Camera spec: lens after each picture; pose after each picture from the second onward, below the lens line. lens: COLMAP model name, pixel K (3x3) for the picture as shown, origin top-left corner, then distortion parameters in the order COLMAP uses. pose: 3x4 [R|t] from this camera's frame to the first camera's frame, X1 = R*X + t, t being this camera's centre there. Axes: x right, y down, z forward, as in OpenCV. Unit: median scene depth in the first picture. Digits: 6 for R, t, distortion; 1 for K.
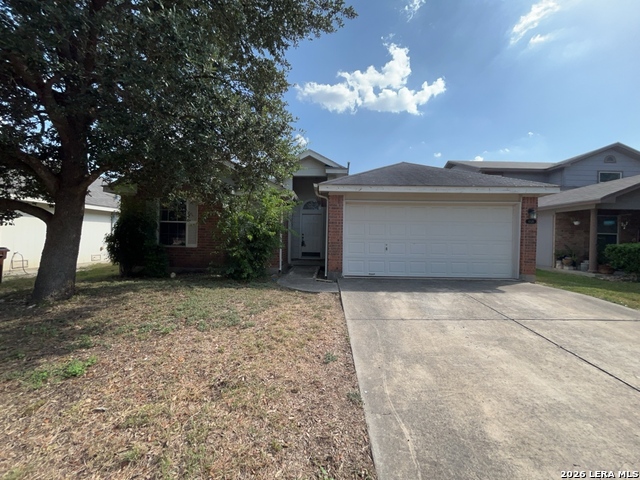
lens RADIAL K [[258.0, 0, 320.3], [0, 258.0, 238.0], [0, 0, 1]] dist [-0.007588, 0.001211]
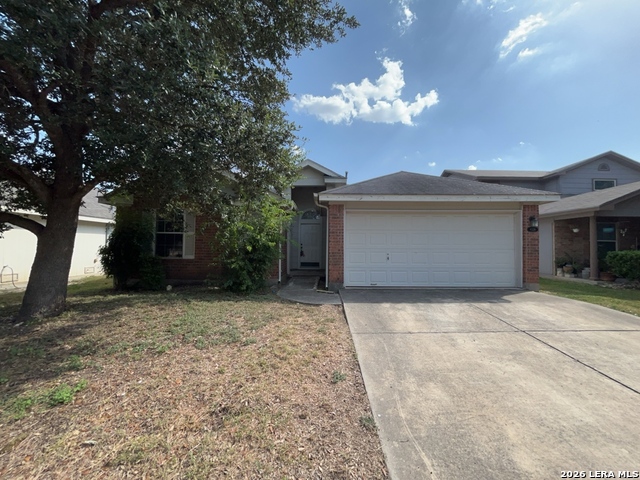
lens RADIAL K [[258.0, 0, 320.4], [0, 258.0, 237.8], [0, 0, 1]] dist [-0.007588, 0.001211]
pose [[0.999874, -0.009085, 0.013055, -0.017015], [0.009553, 0.999299, -0.036202, -0.004363], [-0.012717, 0.036322, 0.999259, 0.022007]]
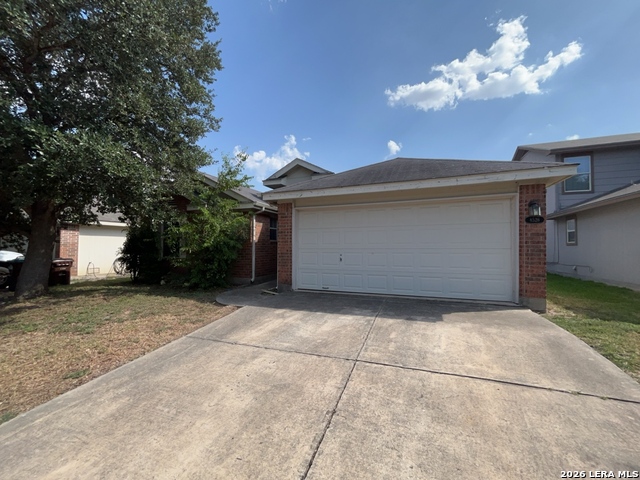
lens RADIAL K [[258.0, 0, 337.1], [0, 258.0, 243.5], [0, 0, 1]] dist [-0.007588, 0.001211]
pose [[0.939185, -0.021491, -0.342738, 0.657613], [0.017328, 0.999734, -0.015207, -0.000274], [0.342974, 0.008343, 0.939308, 0.209127]]
